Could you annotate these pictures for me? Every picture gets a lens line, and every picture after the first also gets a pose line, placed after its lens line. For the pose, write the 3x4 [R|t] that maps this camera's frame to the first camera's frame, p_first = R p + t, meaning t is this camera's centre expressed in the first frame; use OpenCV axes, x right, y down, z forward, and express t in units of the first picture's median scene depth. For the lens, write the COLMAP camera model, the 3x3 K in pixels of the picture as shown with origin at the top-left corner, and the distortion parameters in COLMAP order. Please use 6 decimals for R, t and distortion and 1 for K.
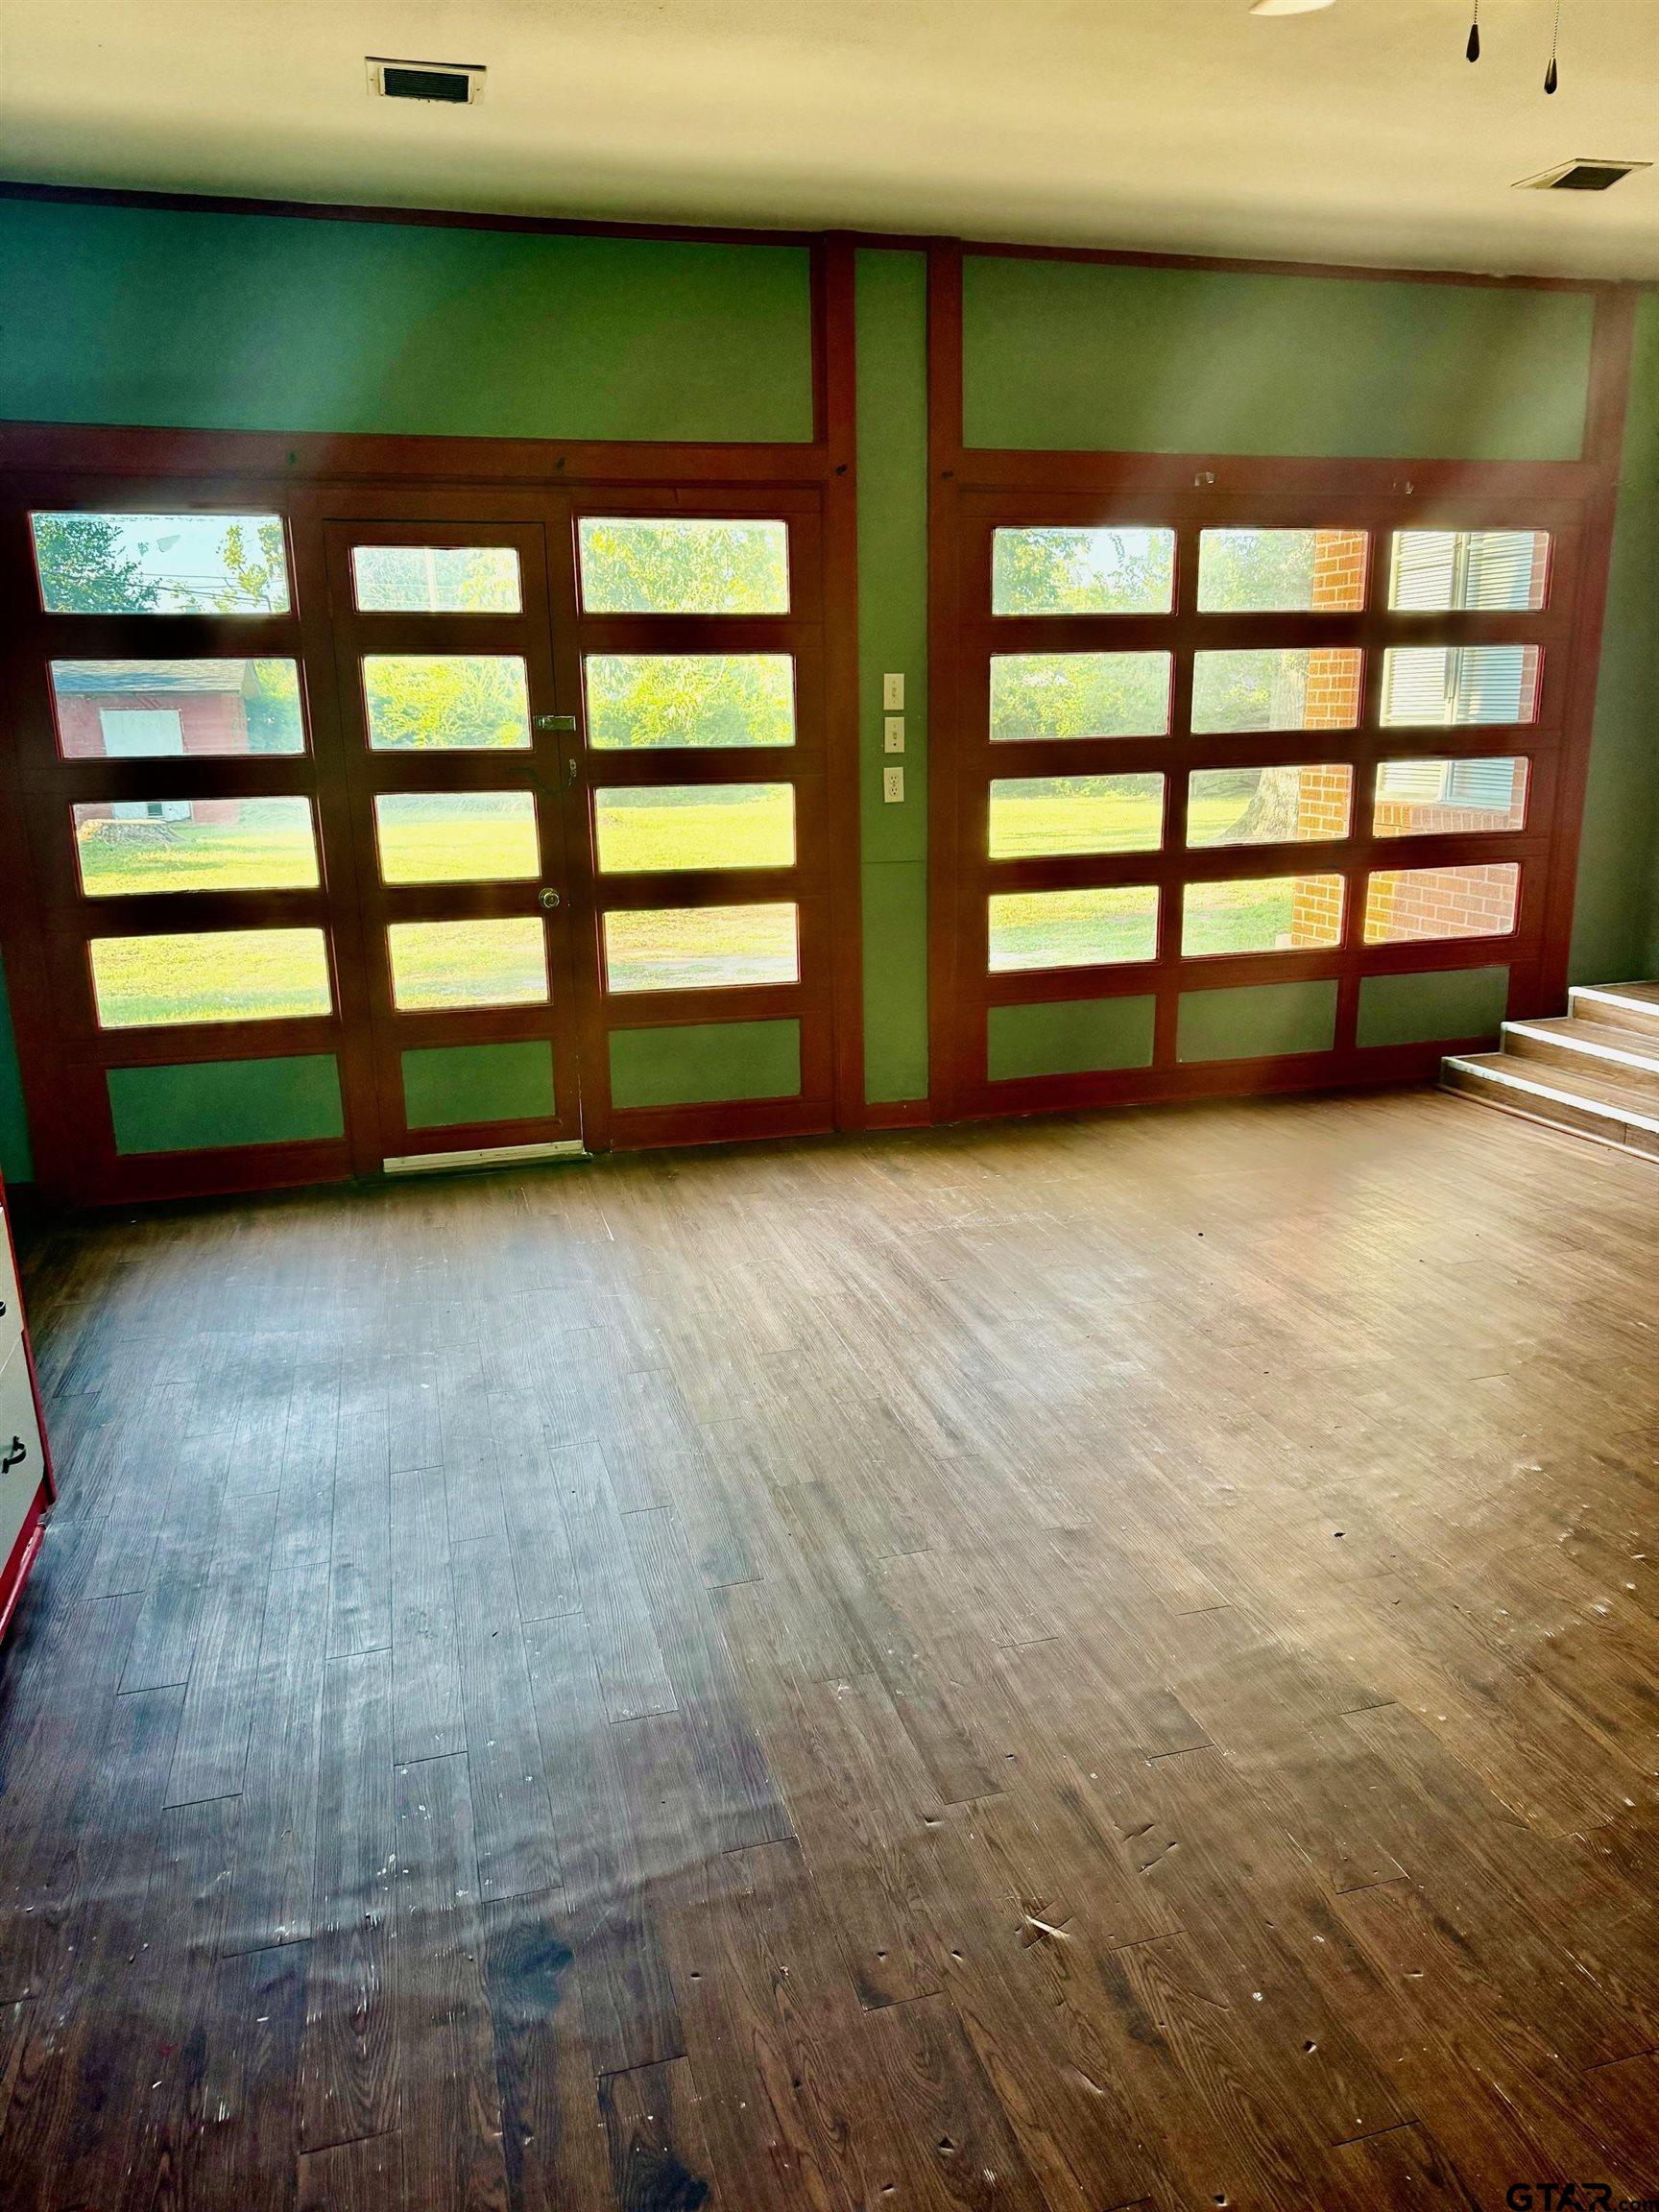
lens RADIAL K [[1556.6, 0, 823.3], [0, 1556.6, 1130.9], [0, 0, 1]] dist [0.058149, -0.070998]
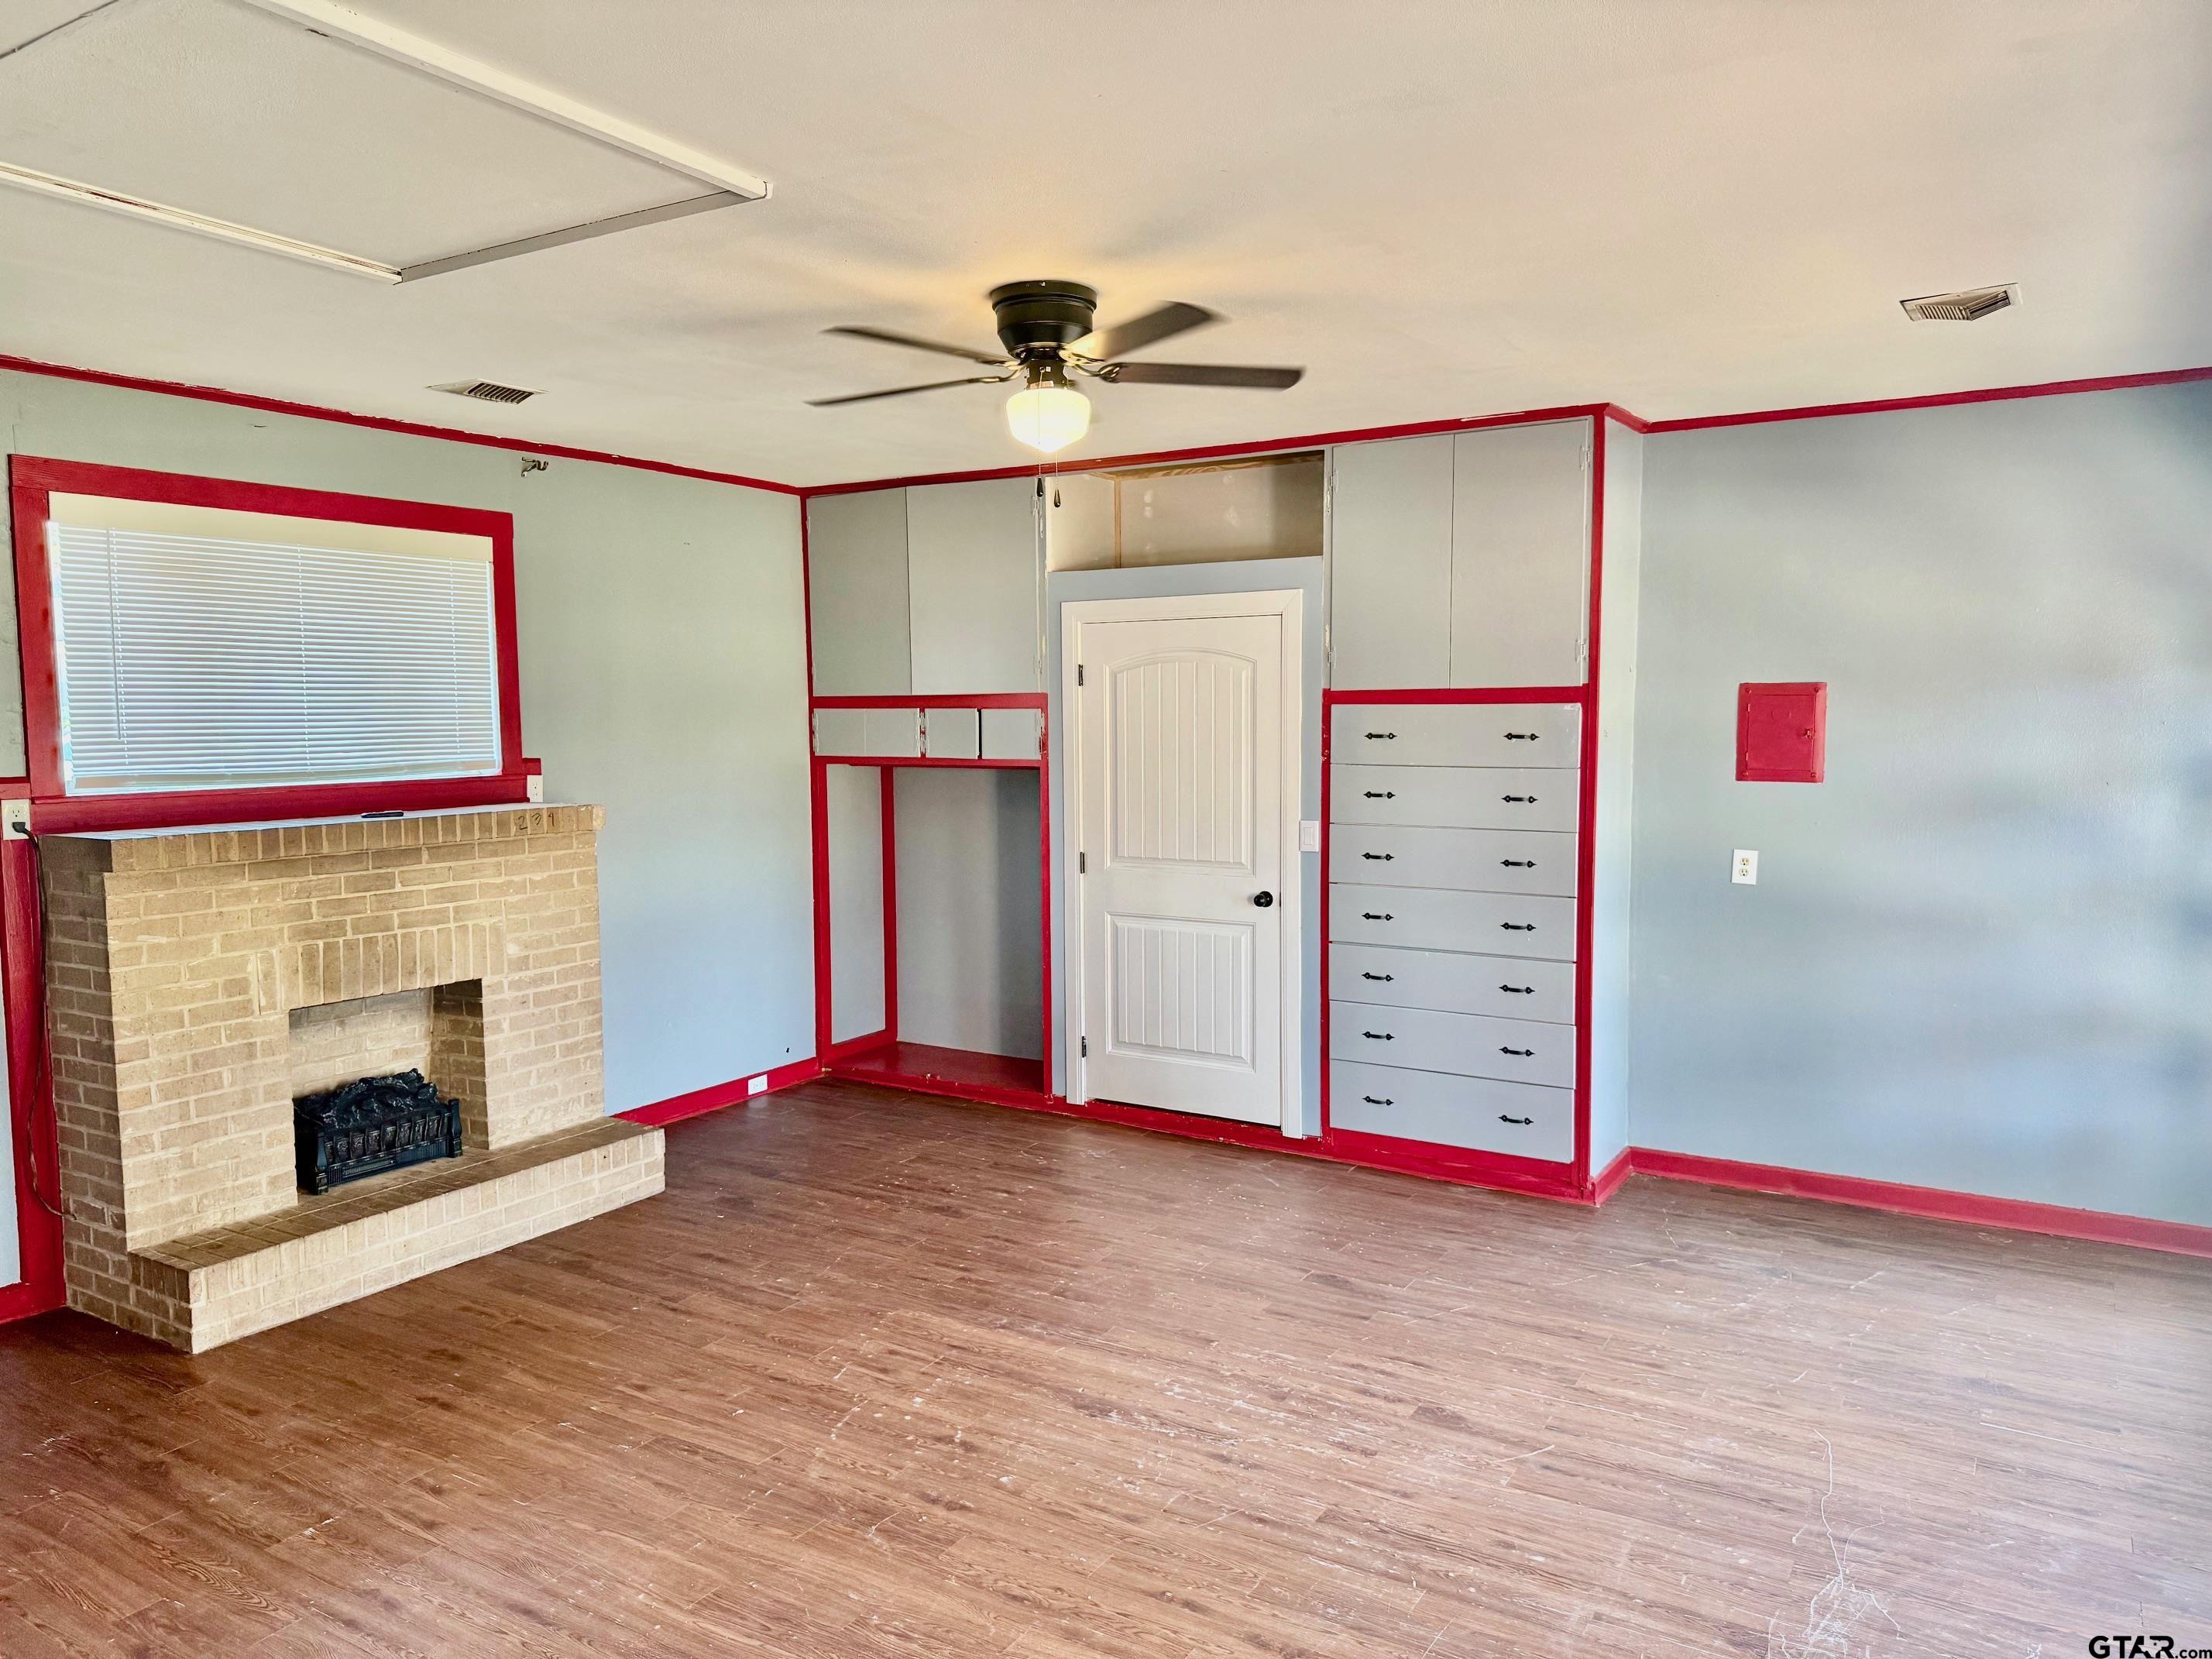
lens RADIAL K [[1556.6, 0, 1090.9], [0, 1556.6, 848.2], [0, 0, 1]] dist [0.058149, -0.070998]
pose [[-0.742591, 0.087167, -0.664049, 1.911975], [-0.156282, 0.941571, 0.298363, -1.009379], [0.651256, 0.325340, -0.685579, 2.821750]]
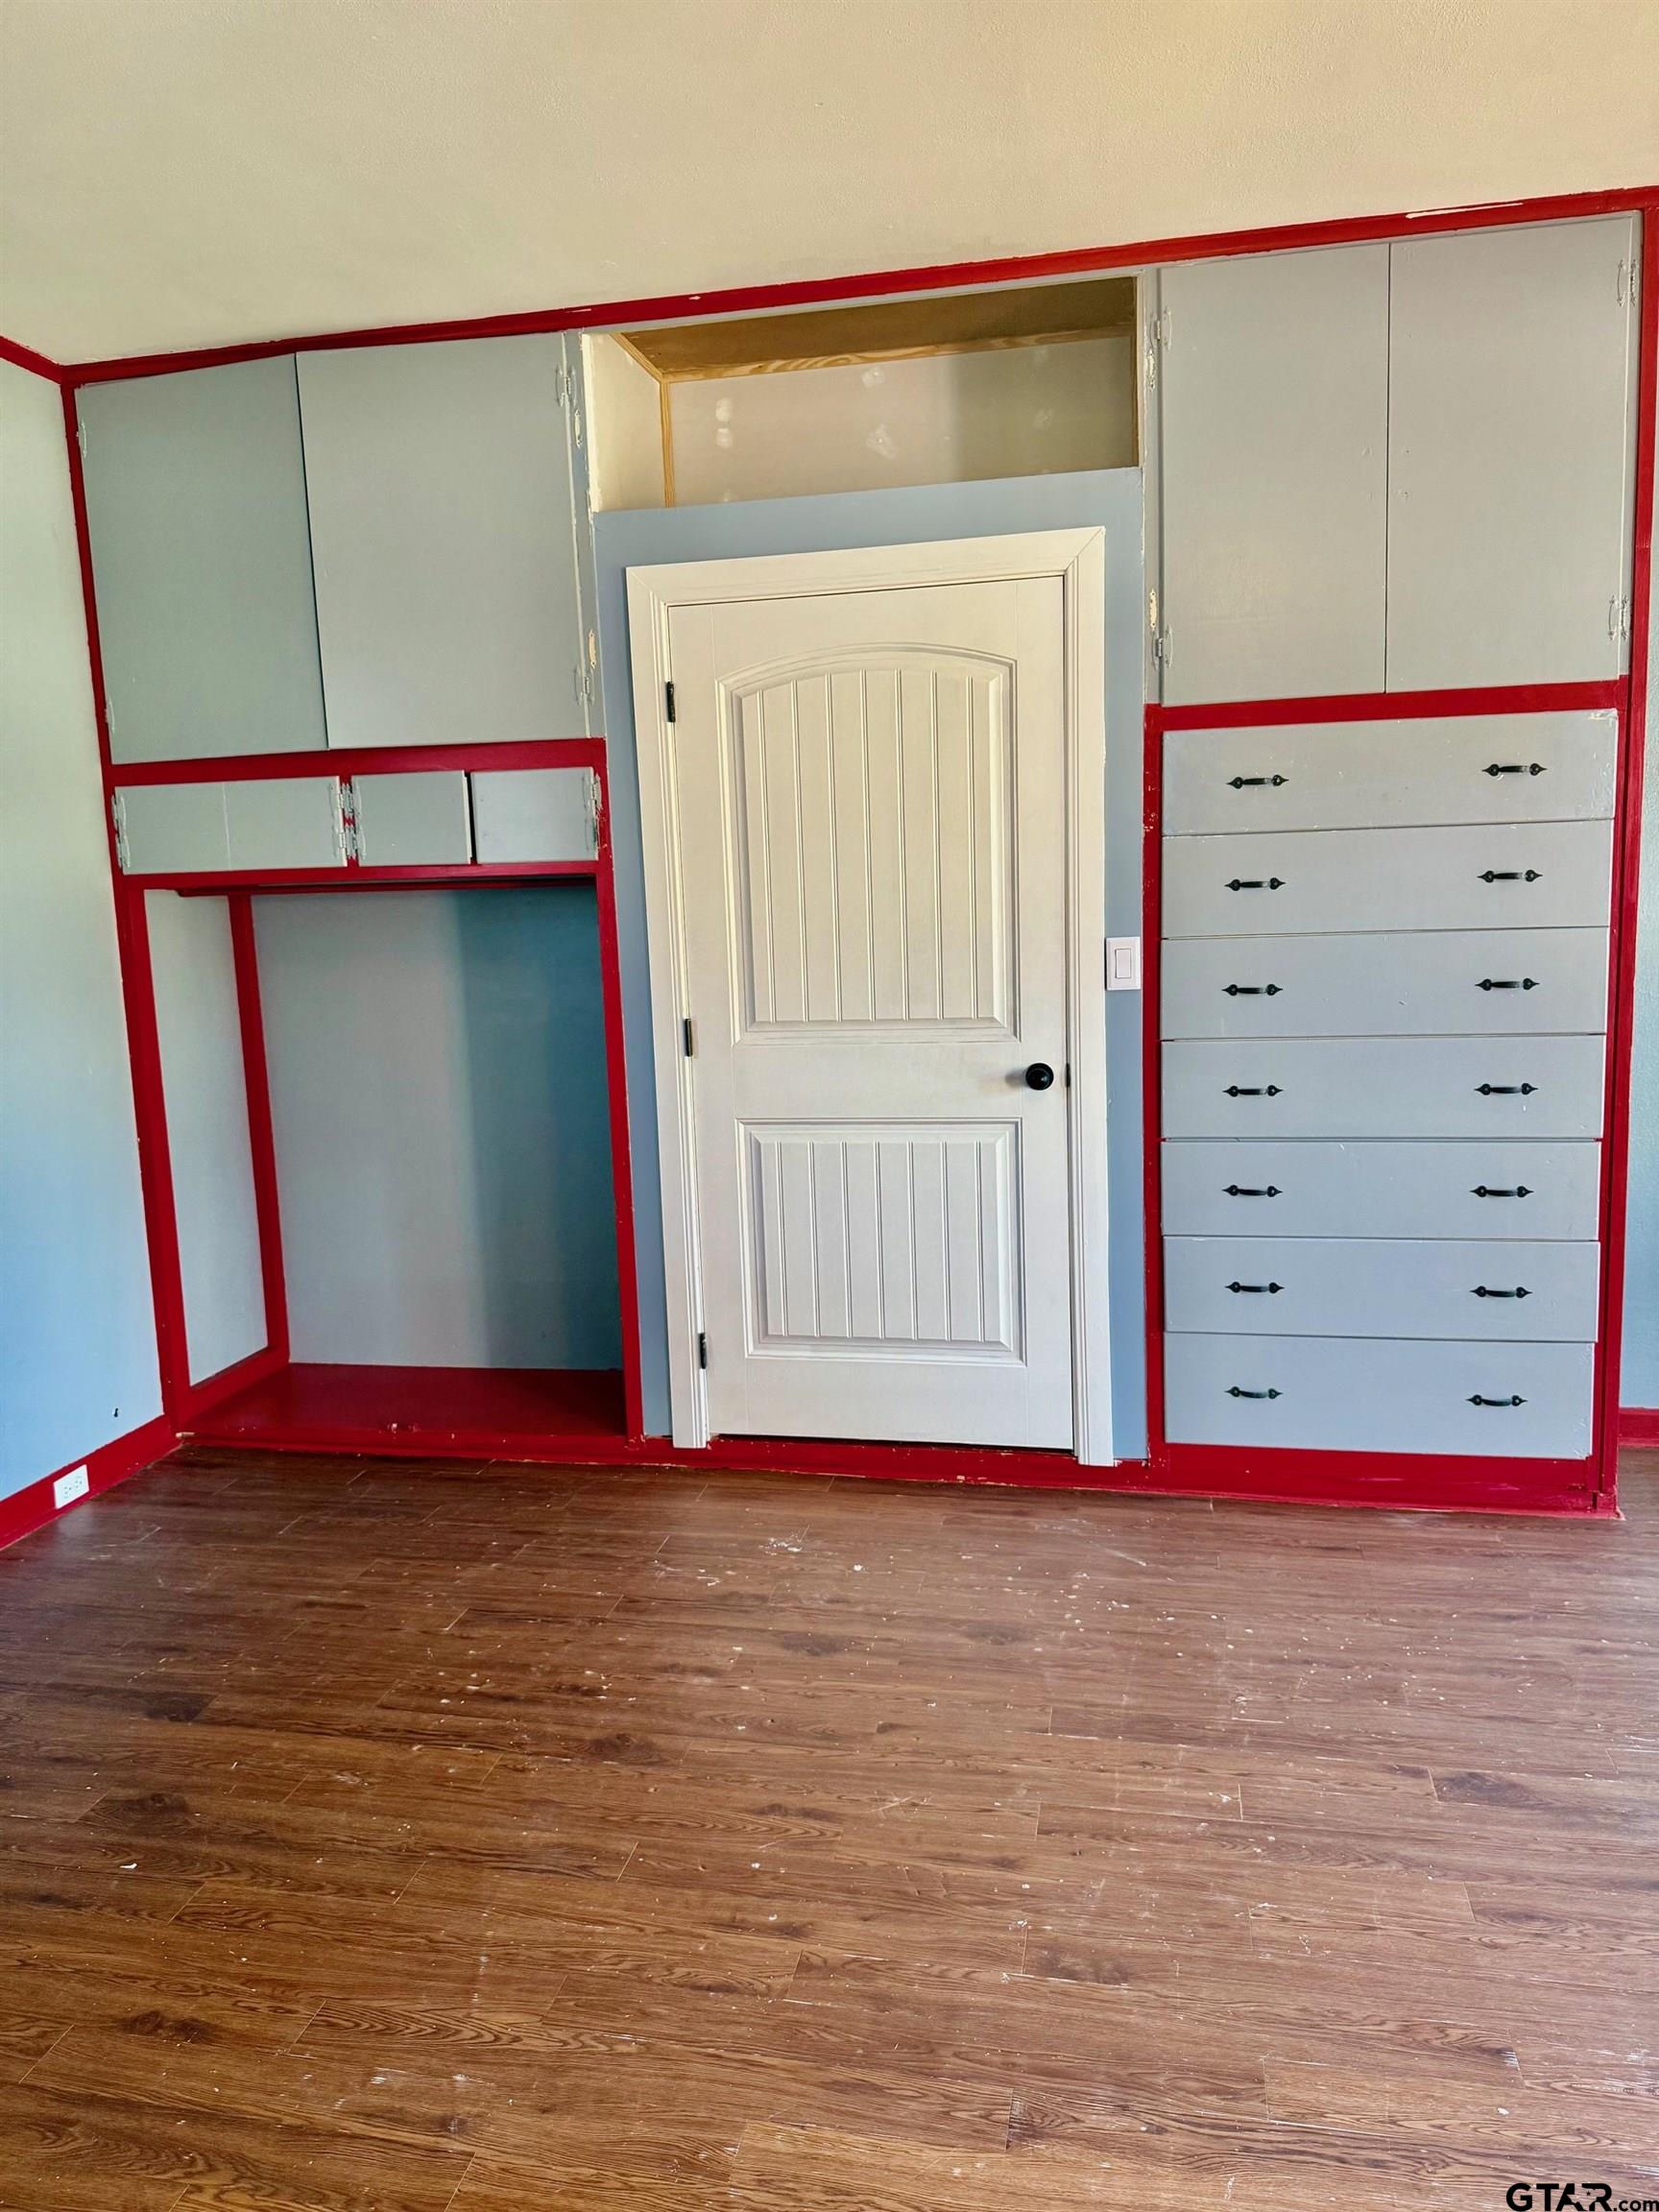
lens RADIAL K [[1582.9, 0, 830.6], [0, 1582.9, 1123.2], [0, 0, 1]] dist [0.007843, -0.024886]
pose [[-0.464015, 0.170022, -0.869357, 1.287339], [-0.192793, 0.938498, 0.286446, -0.427399], [0.864593, 0.300521, -0.402699, 1.390669]]
